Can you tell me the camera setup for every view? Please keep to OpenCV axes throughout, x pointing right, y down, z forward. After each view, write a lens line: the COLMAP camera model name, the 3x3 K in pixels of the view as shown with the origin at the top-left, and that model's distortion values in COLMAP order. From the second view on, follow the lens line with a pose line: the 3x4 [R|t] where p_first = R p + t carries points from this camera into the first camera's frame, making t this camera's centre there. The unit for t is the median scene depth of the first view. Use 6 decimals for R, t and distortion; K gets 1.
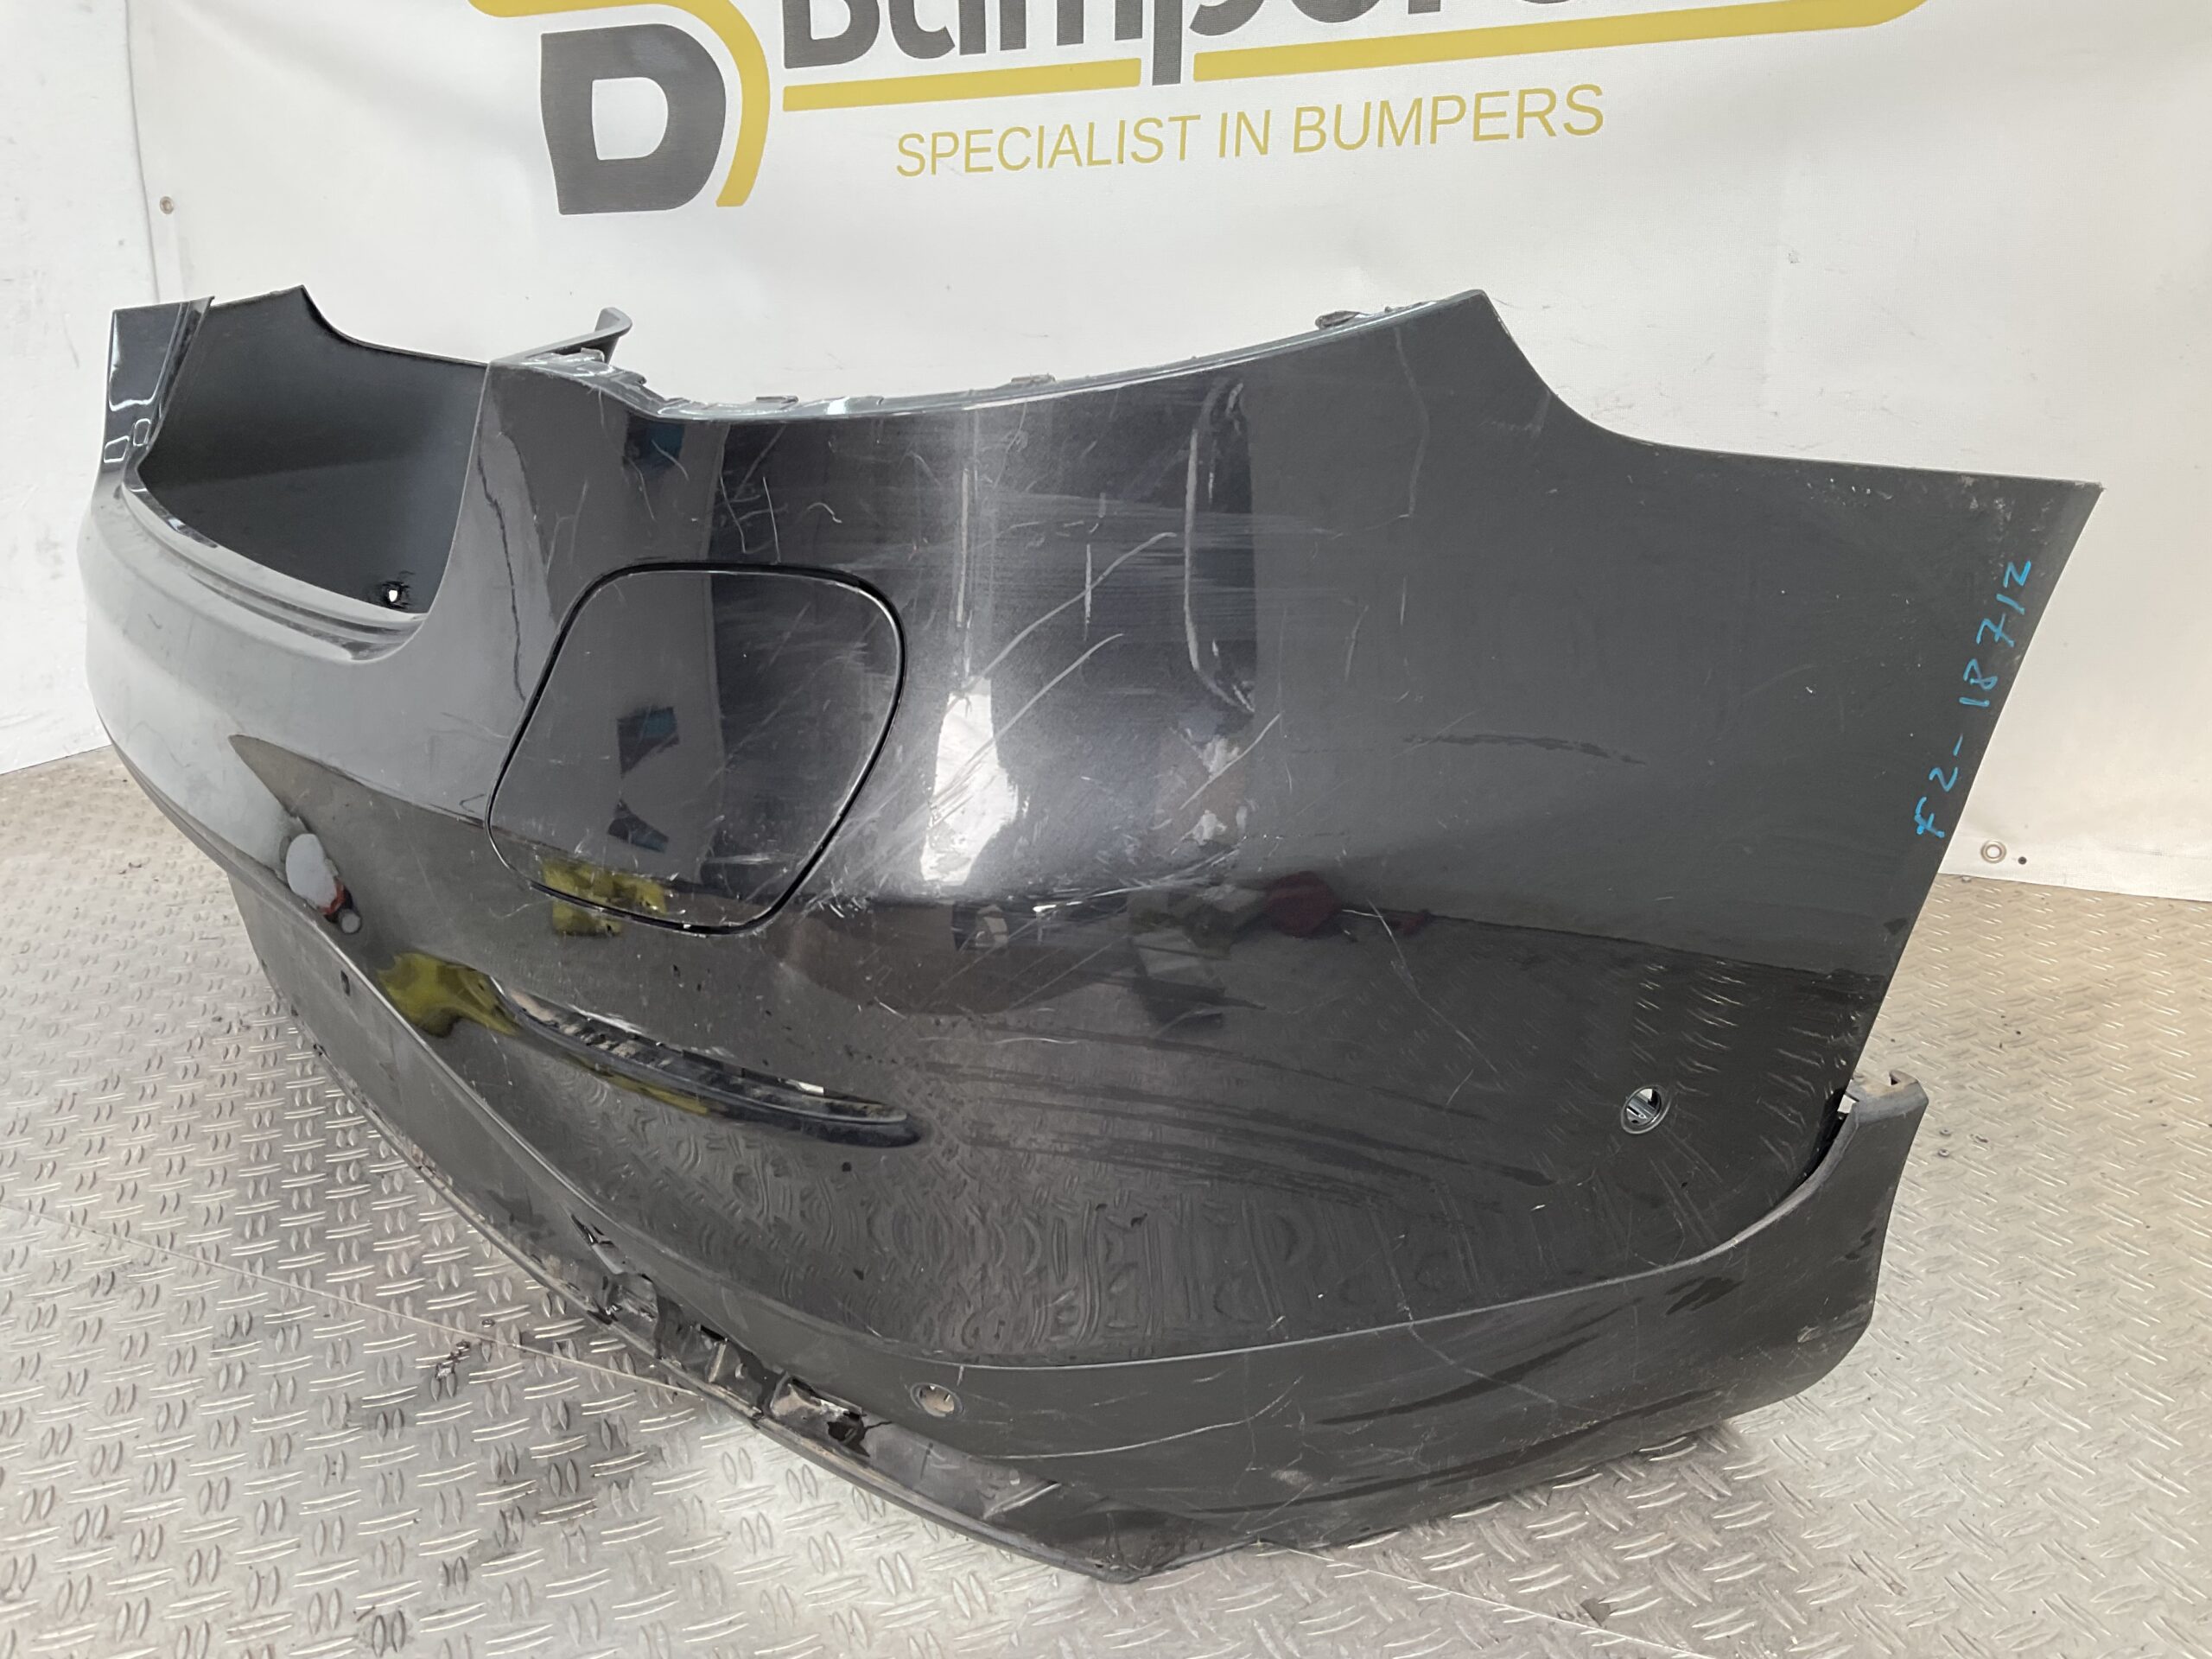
lens RADIAL K [[1837.8, 0, 1089.0], [0, 1837.8, 832.8], [0, 0, 1]] dist [0.075407, -0.133047]
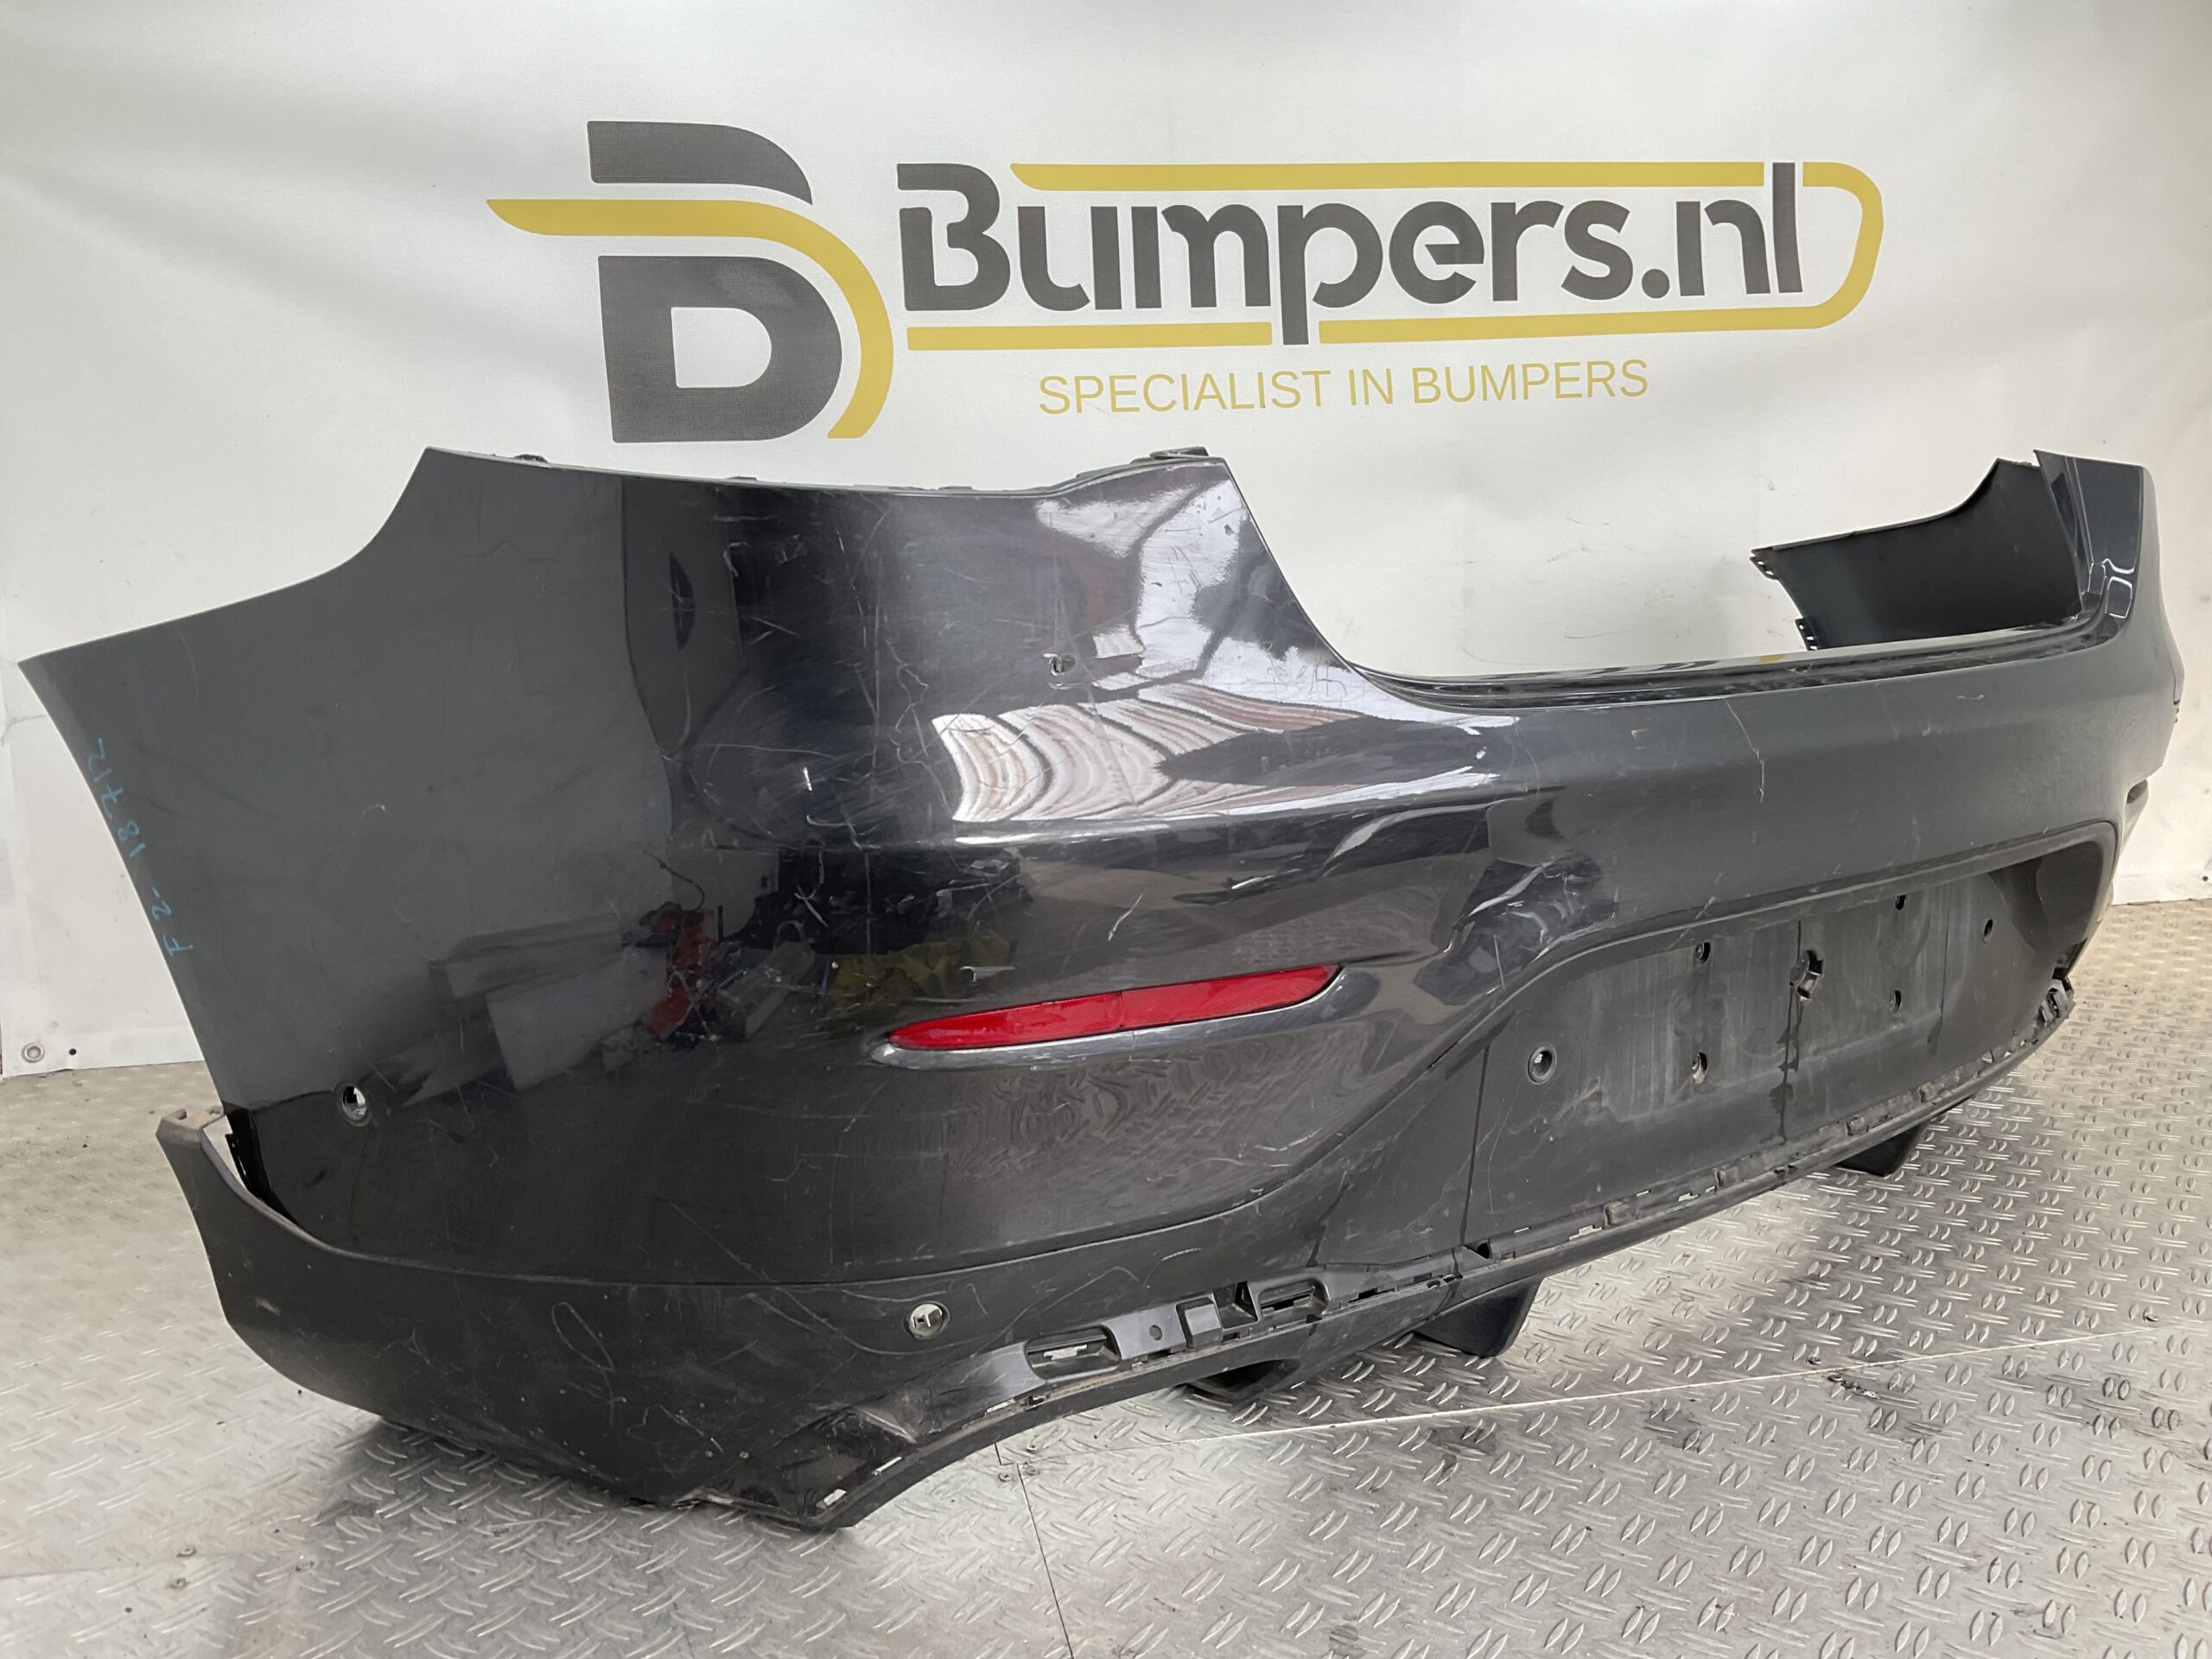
lens RADIAL K [[1837.8, 0, 1100.8], [0, 1837.8, 830.3], [0, 0, 1]] dist [0.075407, -0.133047]
pose [[0.818708, -0.083110, 0.568163, -0.988494], [0.179316, 0.976991, -0.115477, 0.012101], [-0.545493, 0.196423, 0.814773, 0.232293]]
